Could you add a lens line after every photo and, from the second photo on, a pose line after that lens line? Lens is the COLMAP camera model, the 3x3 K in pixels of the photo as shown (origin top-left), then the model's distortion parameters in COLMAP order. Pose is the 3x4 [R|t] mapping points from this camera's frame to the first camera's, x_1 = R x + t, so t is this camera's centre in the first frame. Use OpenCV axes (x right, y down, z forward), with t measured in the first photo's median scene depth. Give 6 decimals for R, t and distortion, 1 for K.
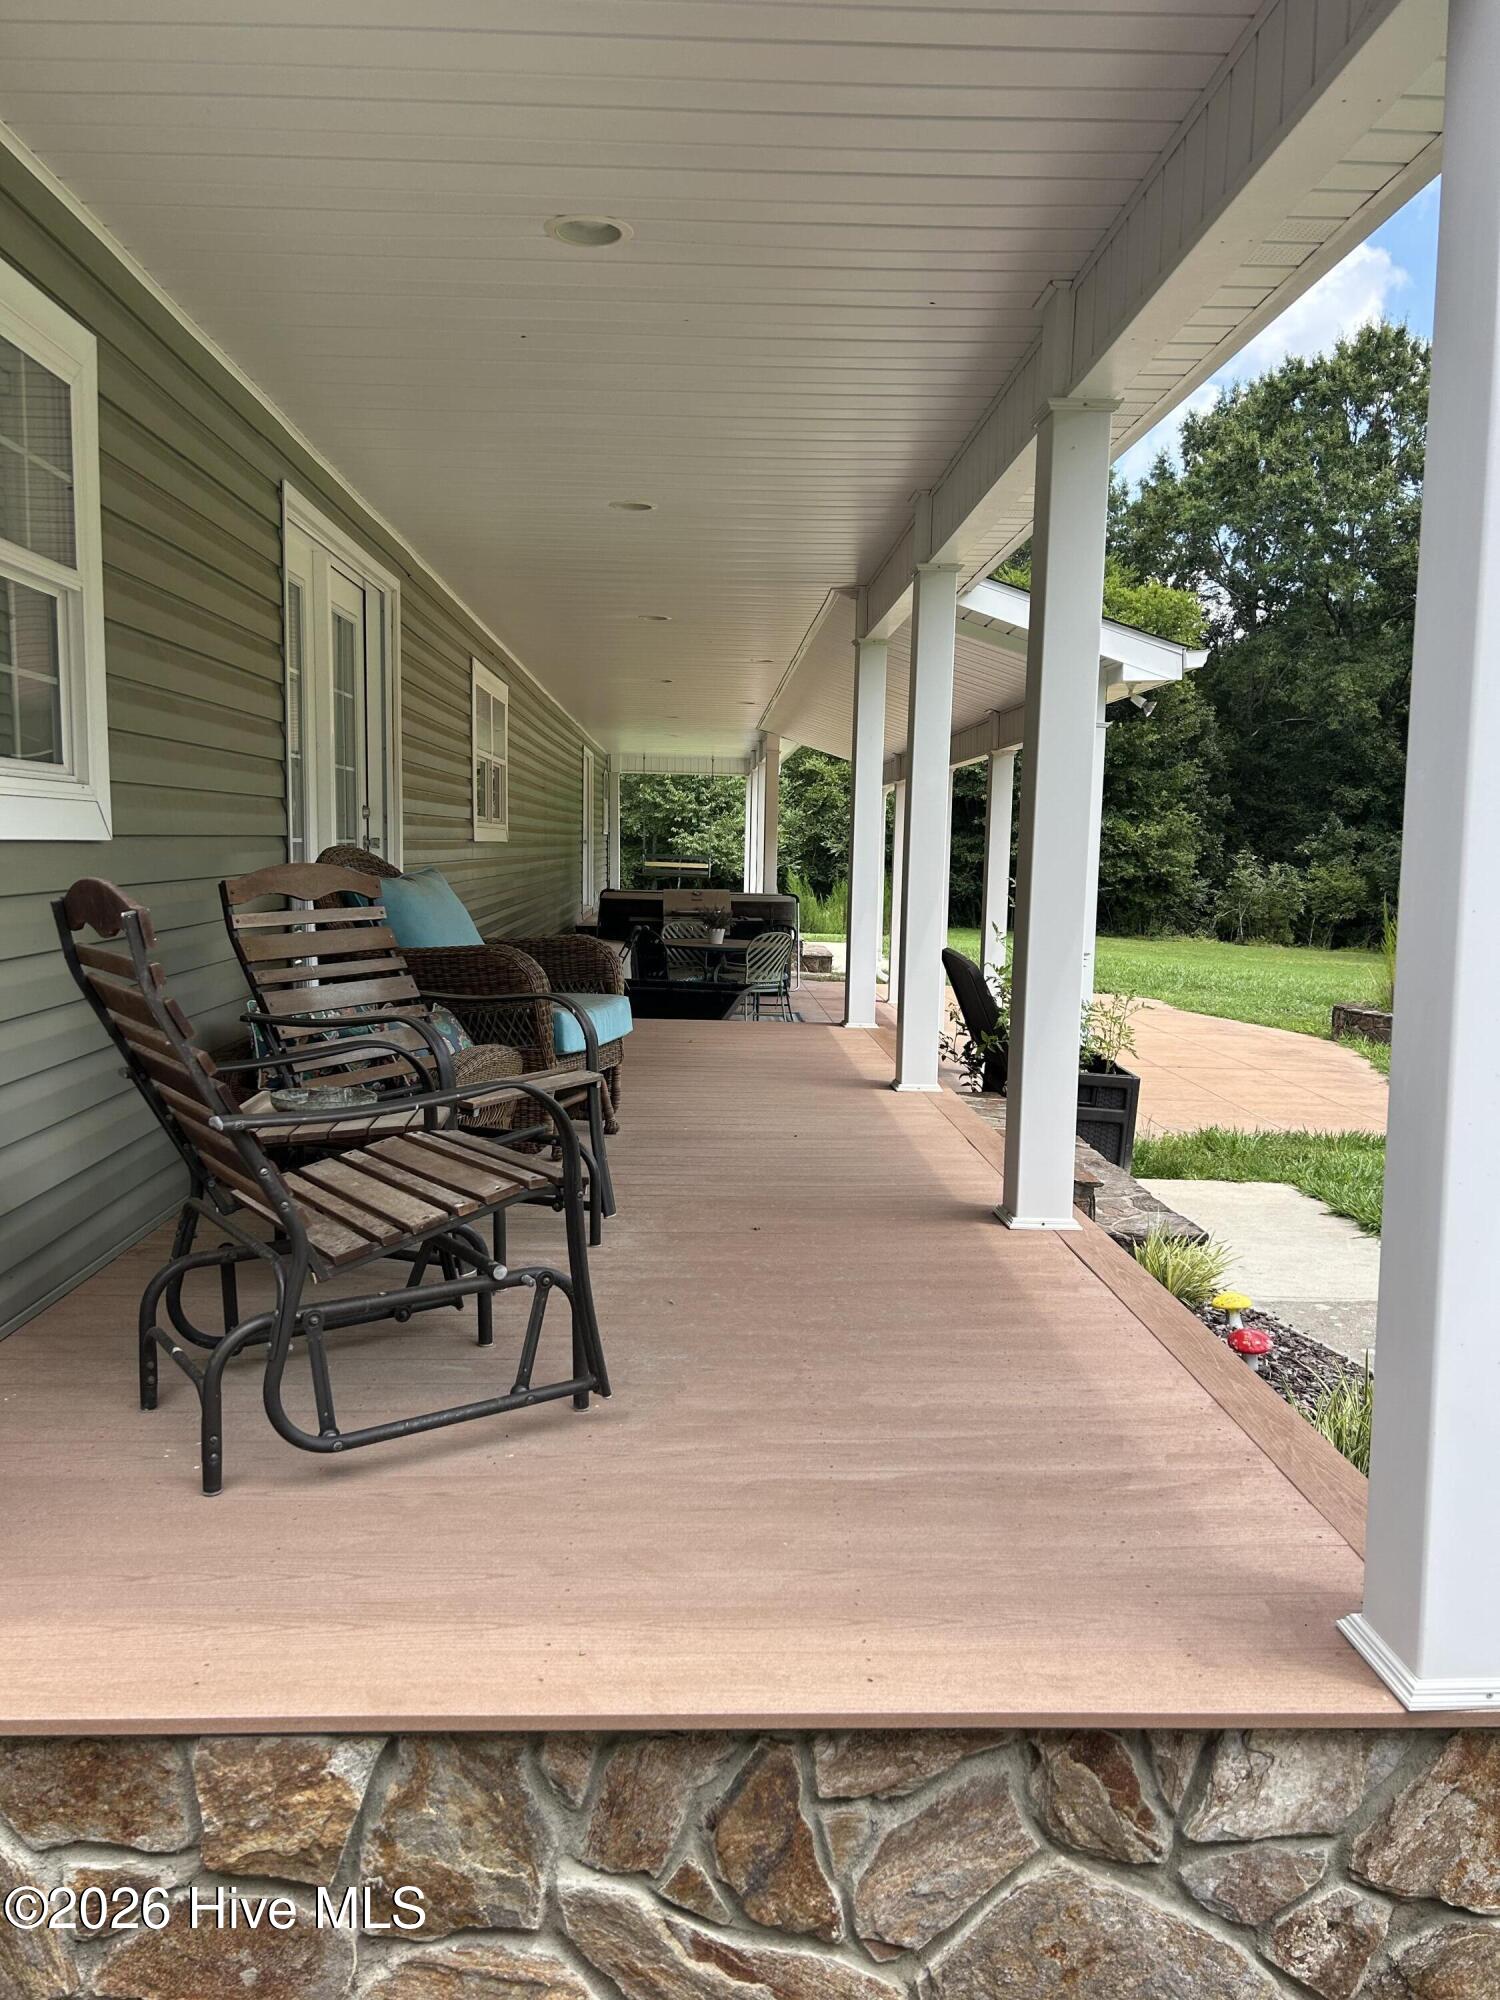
lens RADIAL K [[1508.8, 0, 751.4], [0, 1508.8, 1005.7], [0, 0, 1]] dist [0.054014, -0.058584]
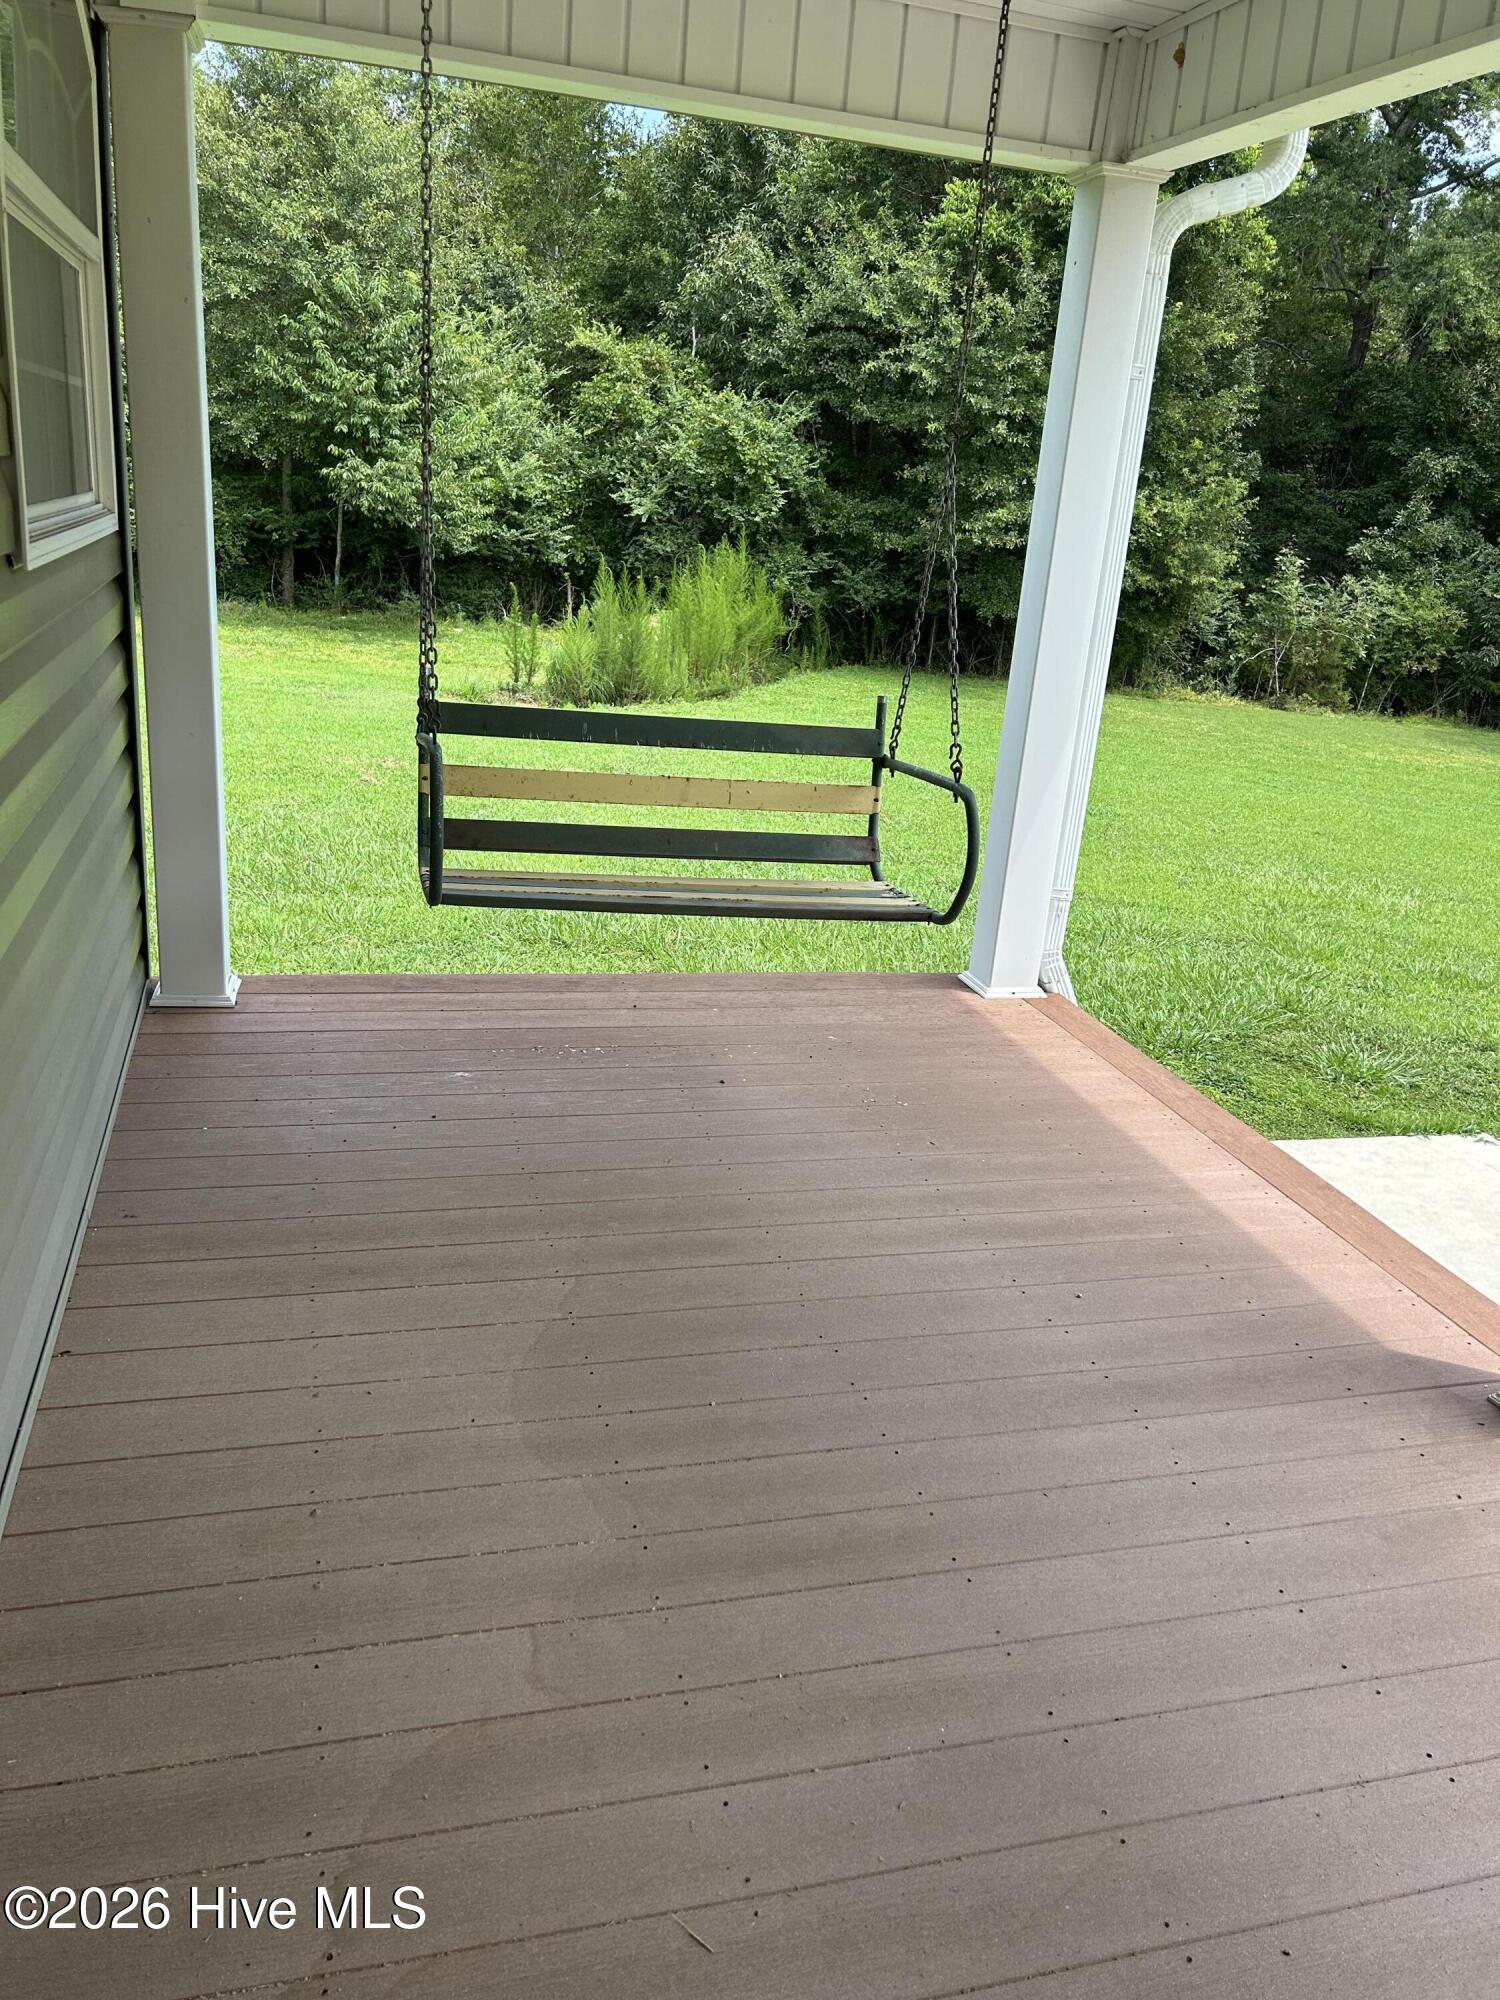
lens RADIAL K [[1508.8, 0, 758.7], [0, 1508.8, 986.7], [0, 0, 1]] dist [0.054014, -0.058584]
pose [[0.966719, -0.021023, 0.254974, -0.046761], [-0.035000, 0.976381, 0.213204, -0.055856], [-0.253434, -0.215032, 0.943150, 0.455515]]
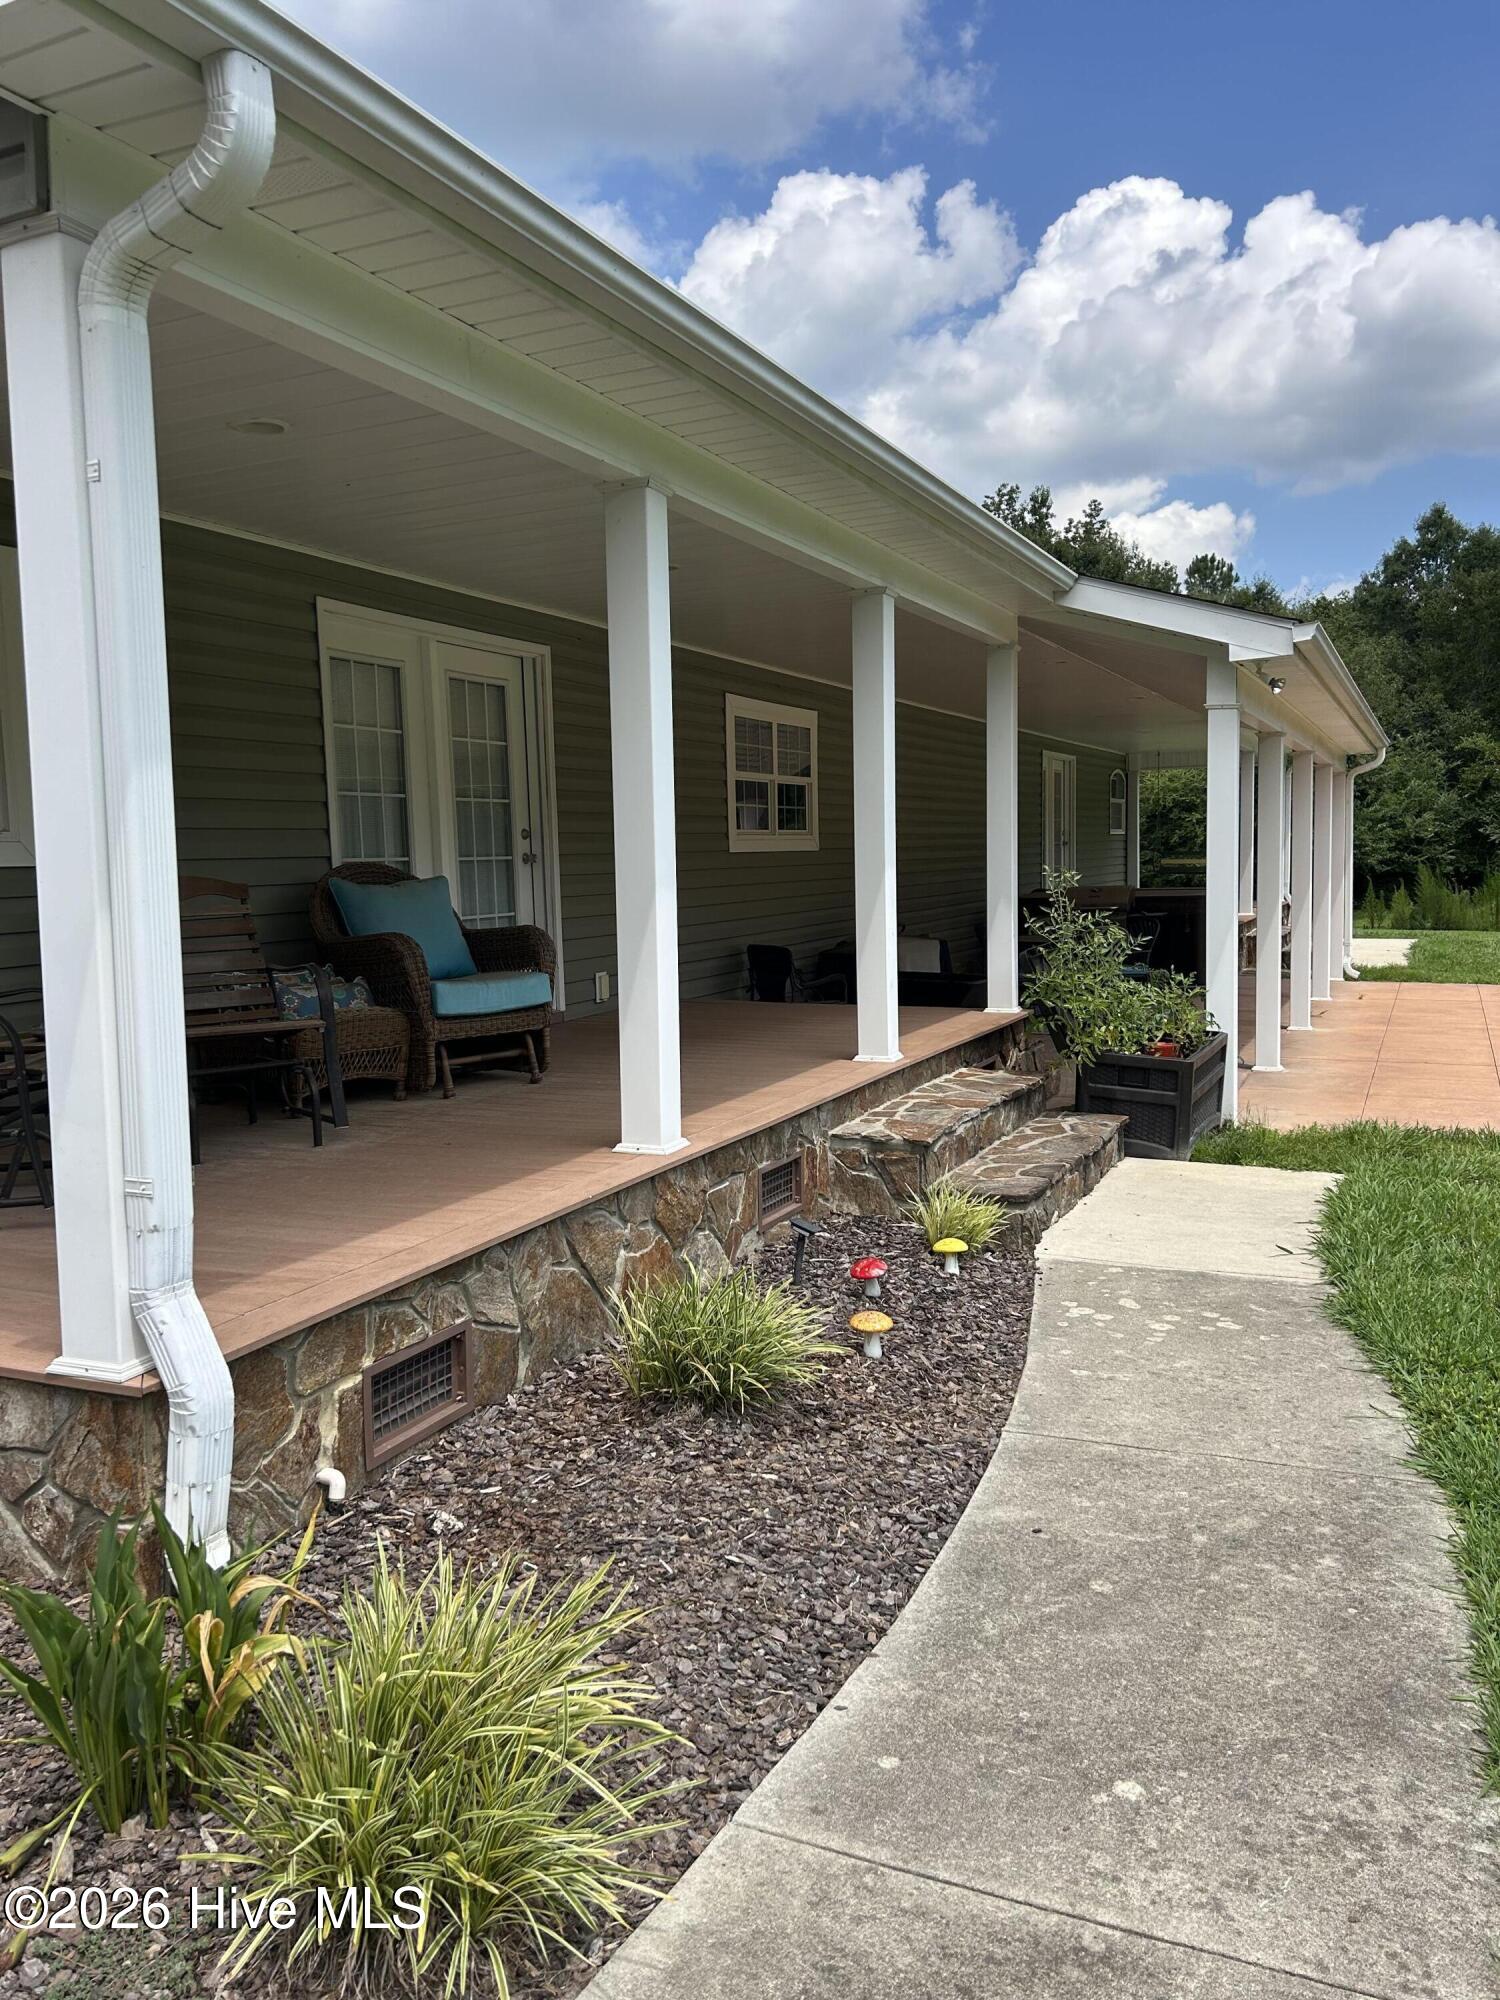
lens RADIAL K [[1508.8, 0, 731.0], [0, 1508.8, 1001.0], [0, 0, 1]] dist [0.054014, -0.058584]
pose [[0.888606, 0.004417, -0.458649, 0.069535], [-0.007927, 0.999952, -0.005728, 0.002584], [0.458602, 0.008725, 0.888599, -0.004381]]
